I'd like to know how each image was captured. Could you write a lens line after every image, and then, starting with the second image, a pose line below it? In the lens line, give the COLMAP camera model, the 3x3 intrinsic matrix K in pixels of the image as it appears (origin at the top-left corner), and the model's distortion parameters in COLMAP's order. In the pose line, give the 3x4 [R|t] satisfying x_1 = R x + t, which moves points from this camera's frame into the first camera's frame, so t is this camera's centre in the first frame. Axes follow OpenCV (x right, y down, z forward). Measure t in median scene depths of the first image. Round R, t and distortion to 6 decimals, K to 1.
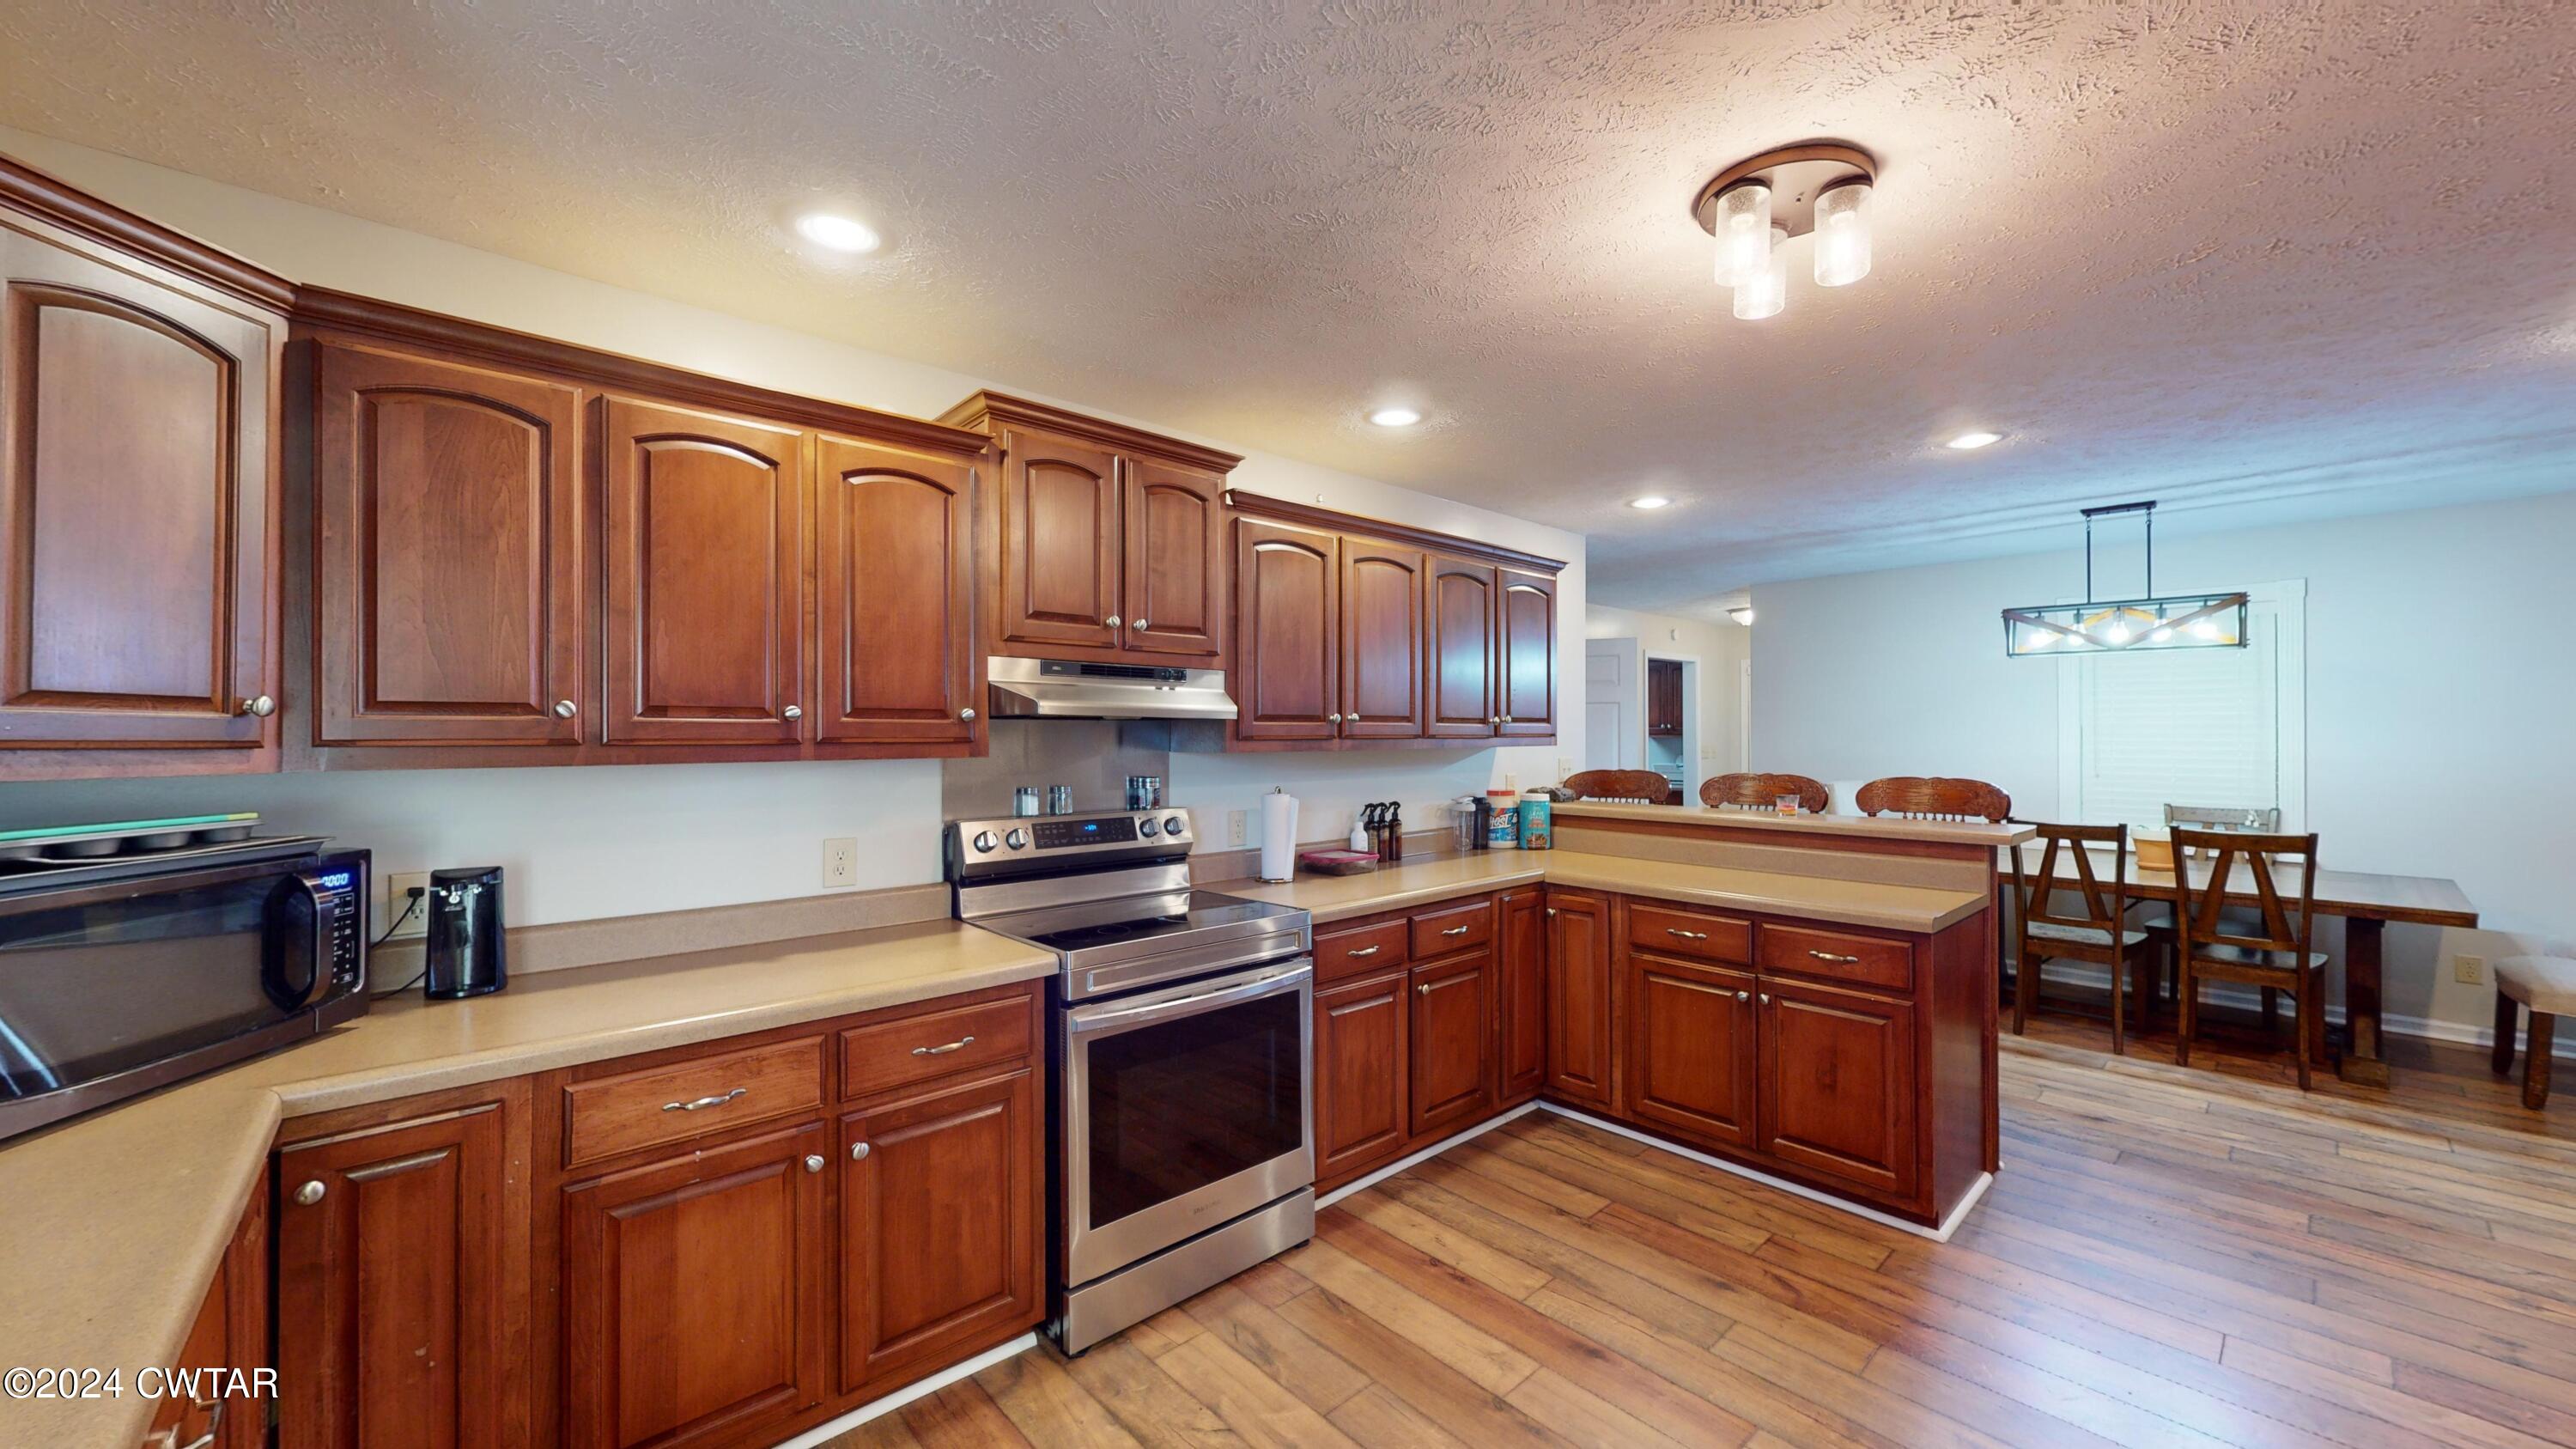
lens RADIAL K [[944.6, 0, 1289.7], [0, 944.6, 725.1], [0, 0, 1]] dist [0.000852, -0.000296]
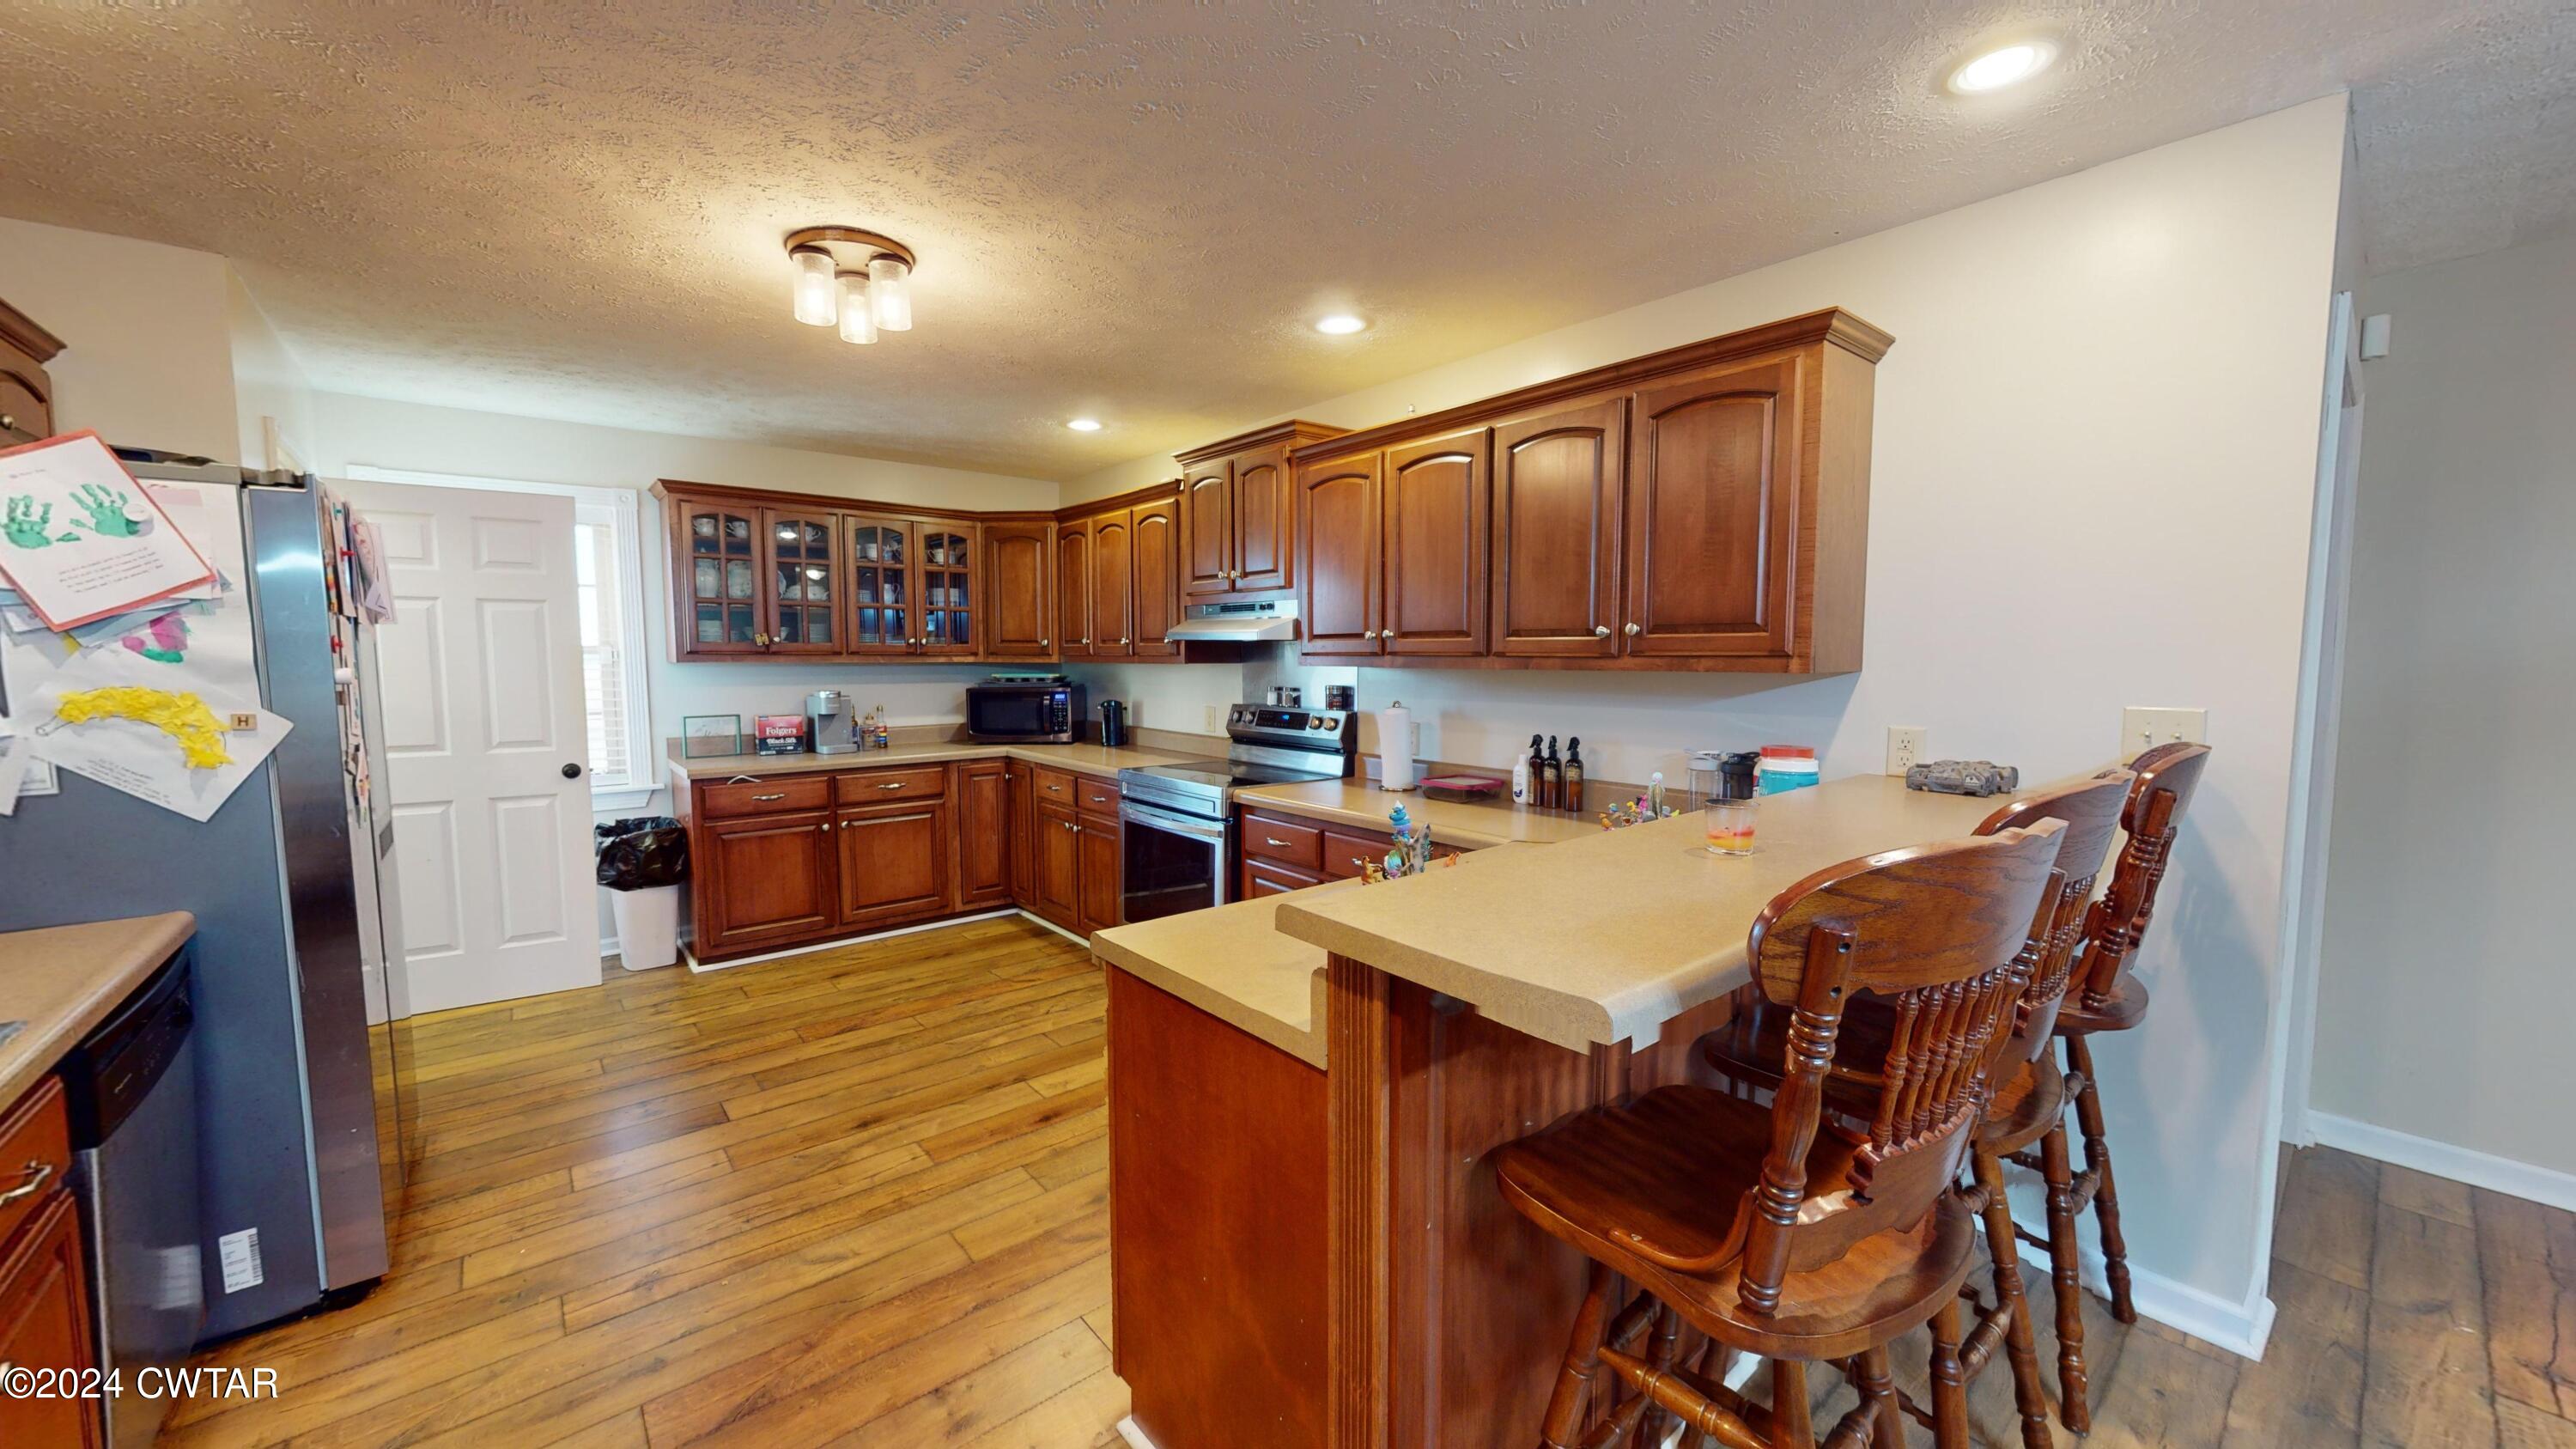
lens RADIAL K [[944.6, 0, 1290.7], [0, 944.6, 734.6], [0, 0, 1]] dist [0.000852, -0.000296]
pose [[-0.036040, 0.088358, -0.995437, 0.846408], [0.012041, 0.996050, 0.087977, 0.006101], [0.999278, -0.008815, -0.036962, 0.744460]]
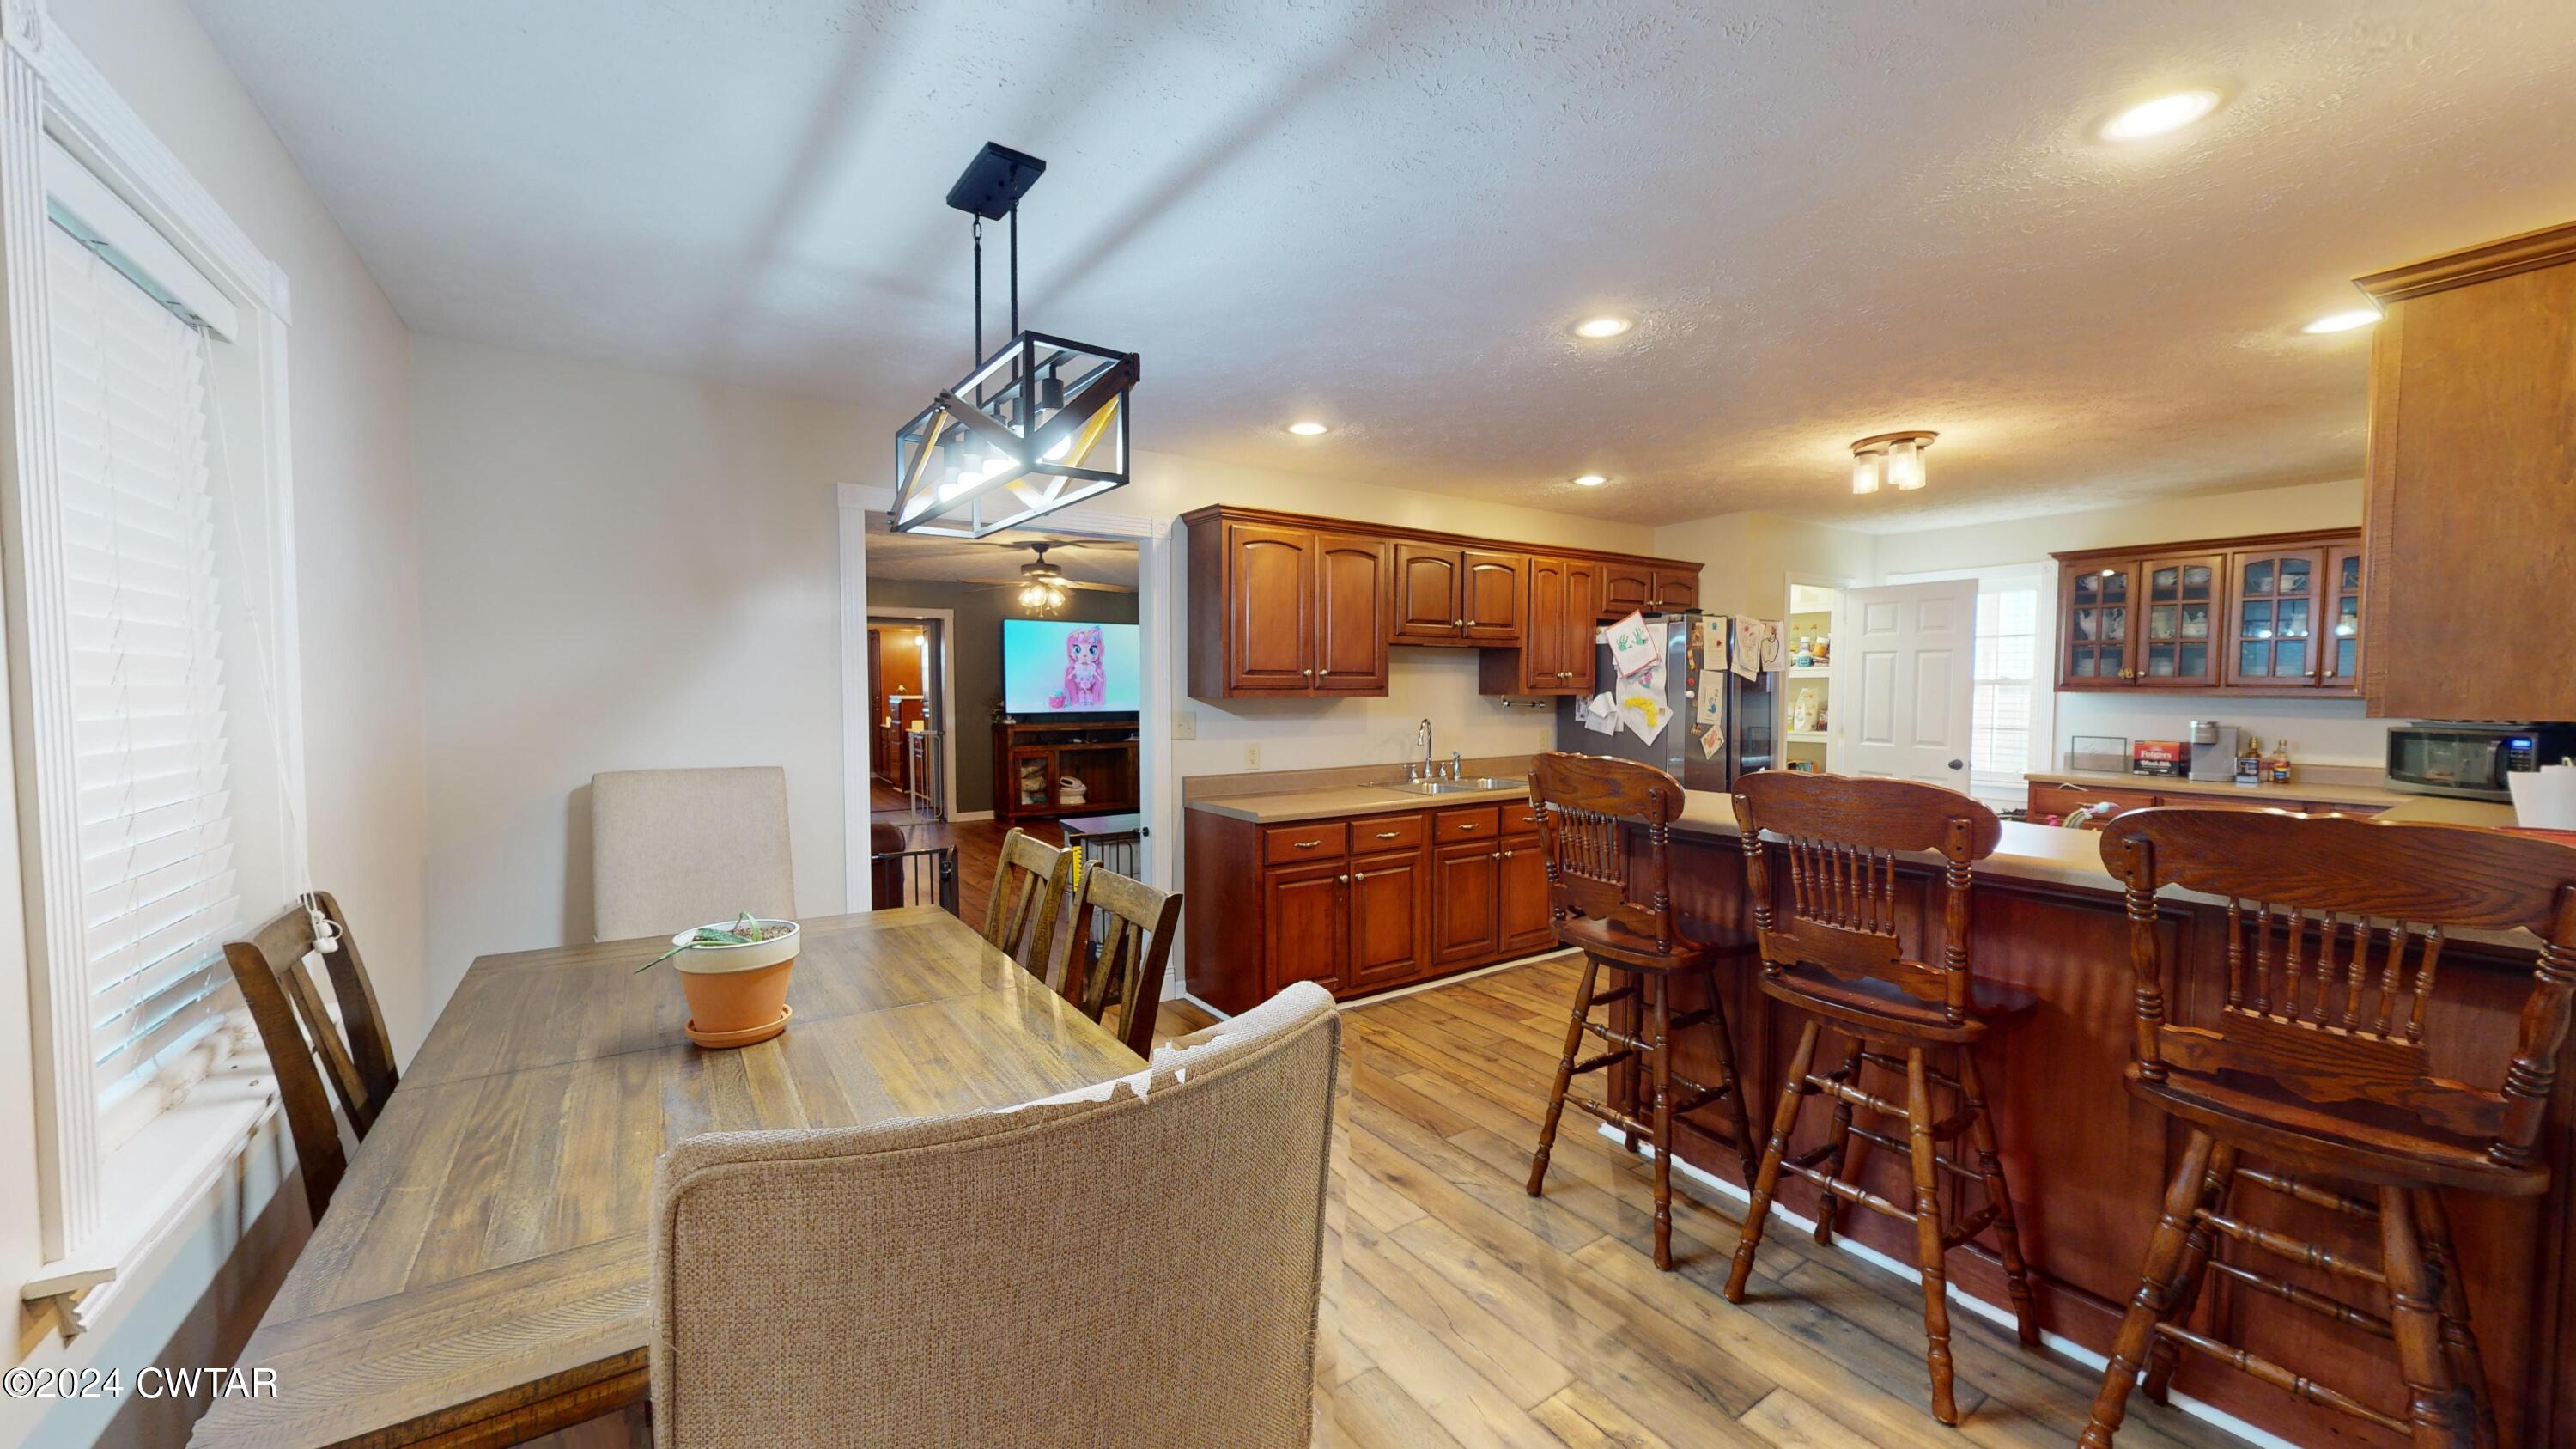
lens RADIAL K [[944.6, 0, 1285.1], [0, 944.6, 729.5], [0, 0, 1]] dist [0.000852, -0.000296]
pose [[-0.990245, -0.005696, 0.139222, 0.720715], [-0.000555, 0.999317, 0.036938, 0.014075], [-0.139338, 0.036500, -0.989572, 1.521777]]
